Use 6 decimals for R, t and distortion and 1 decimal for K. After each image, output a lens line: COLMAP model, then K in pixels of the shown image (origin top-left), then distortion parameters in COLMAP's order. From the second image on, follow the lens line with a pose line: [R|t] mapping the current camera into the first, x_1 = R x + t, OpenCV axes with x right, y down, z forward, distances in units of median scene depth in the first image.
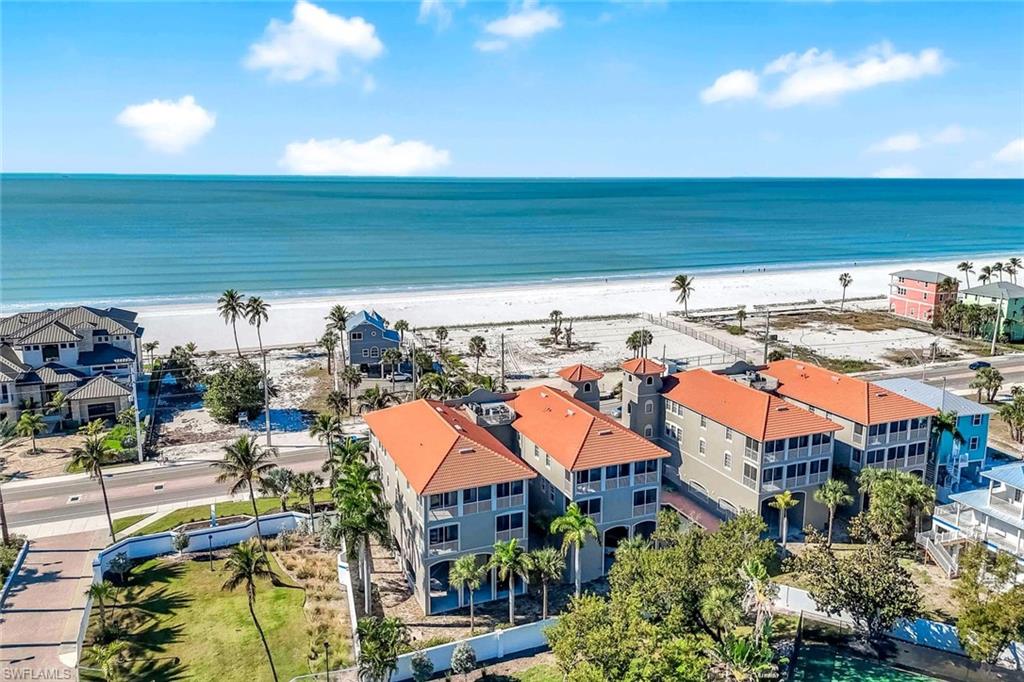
lens RADIAL K [[750.7, 0, 515.4], [0, 750.7, 307.6], [0, 0, 1]] dist [0.069017, -0.061142]
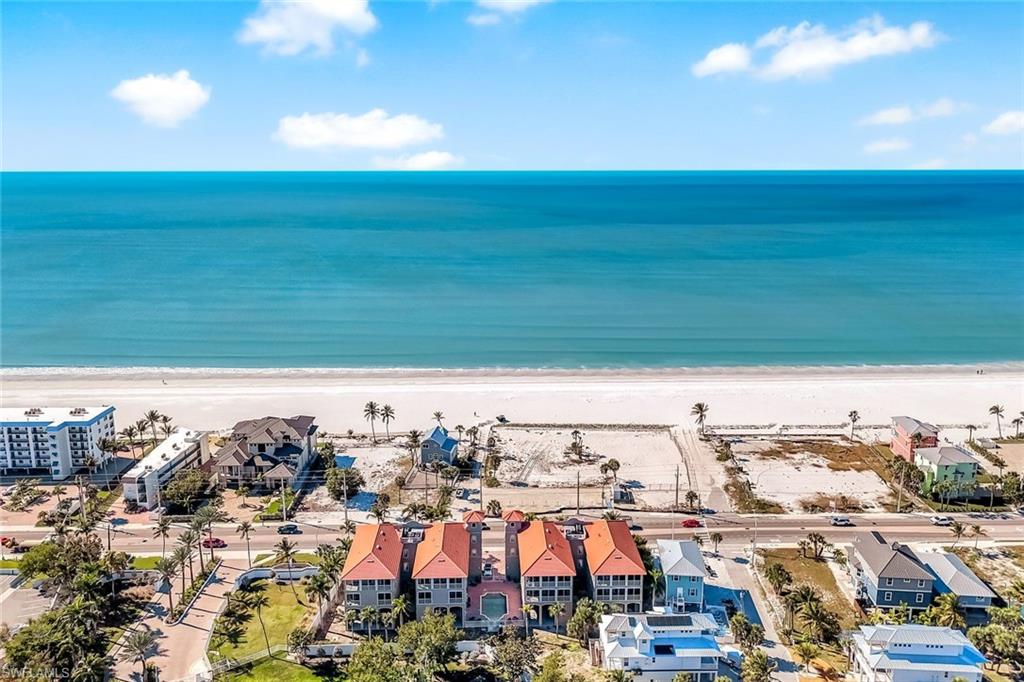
lens RADIAL K [[750.7, 0, 526.7], [0, 750.7, 312.6], [0, 0, 1]] dist [0.069017, -0.061142]
pose [[0.938778, 0.066691, -0.338005, 0.665358], [-0.060940, 0.997759, 0.027611, -0.391117], [0.339089, -0.005323, 0.940739, -0.585763]]
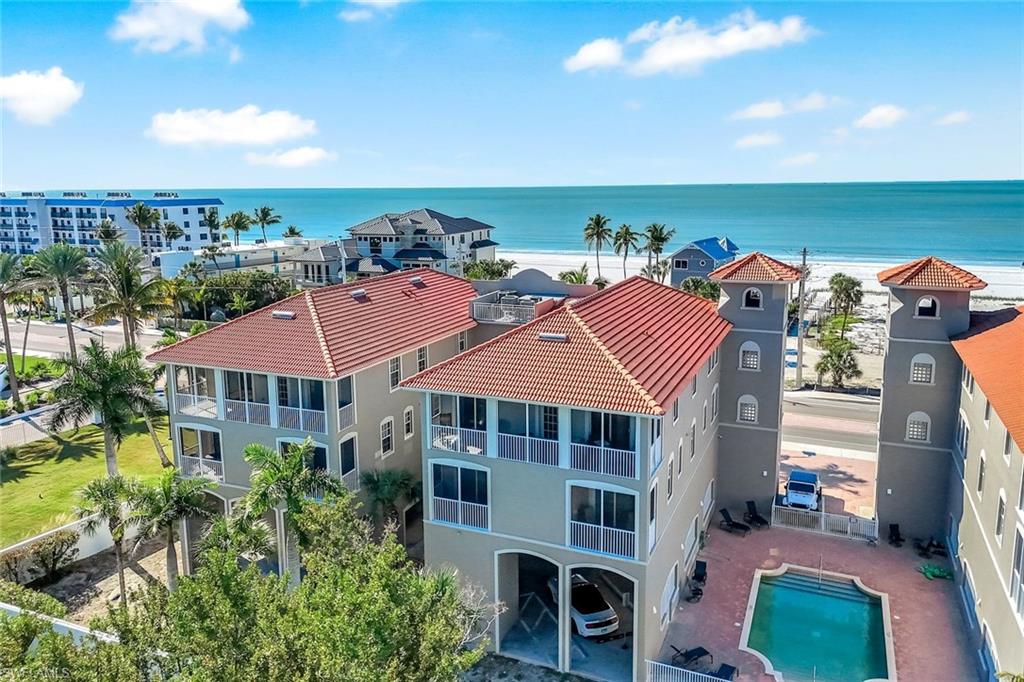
lens RADIAL K [[750.7, 0, 518.4], [0, 750.7, 318.3], [0, 0, 1]] dist [0.069017, -0.061142]
pose [[0.692354, 0.111738, -0.712854, 0.273320], [-0.109507, 0.992765, 0.049255, 0.090649], [0.713200, 0.043961, 0.699581, 0.454182]]
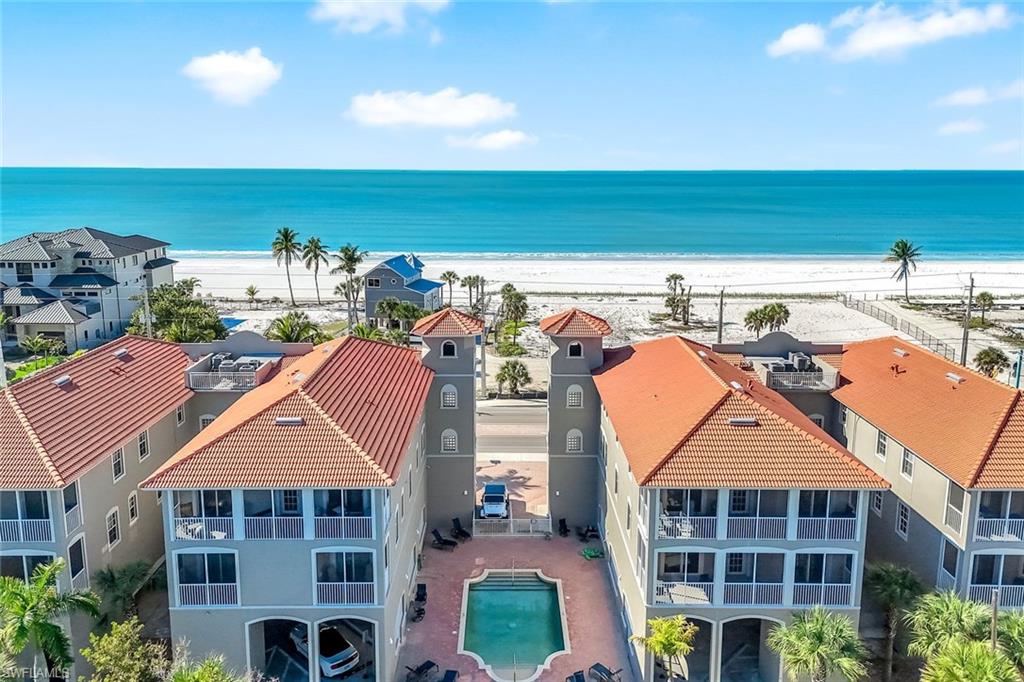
lens RADIAL K [[750.7, 0, 517.4], [0, 750.7, 302.0], [0, 0, 1]] dist [0.069017, -0.061142]
pose [[0.925233, 0.063625, -0.374027, 0.288759], [-0.063731, 0.997894, 0.012097, 0.048937], [0.374009, 0.012644, 0.927339, 0.398150]]
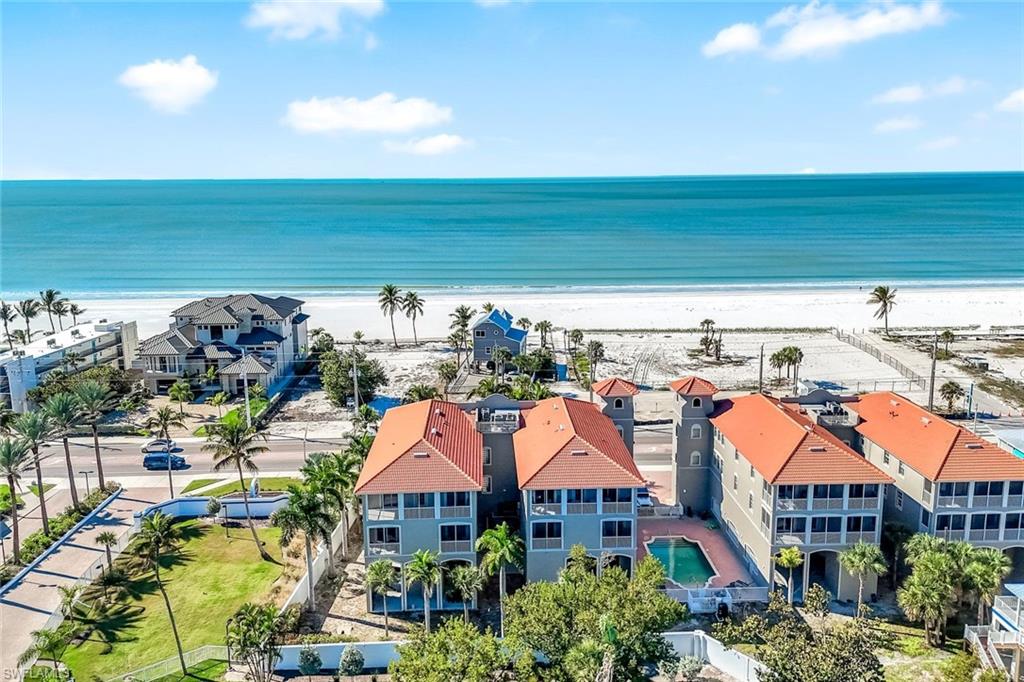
lens RADIAL K [[750.7, 0, 521.1], [0, 750.7, 312.6], [0, 0, 1]] dist [0.069017, -0.061142]
pose [[0.938232, 0.049496, -0.342449, 0.239824], [-0.047398, 0.998771, 0.014497, -0.010957], [0.342746, 0.002630, 0.939424, 0.069938]]
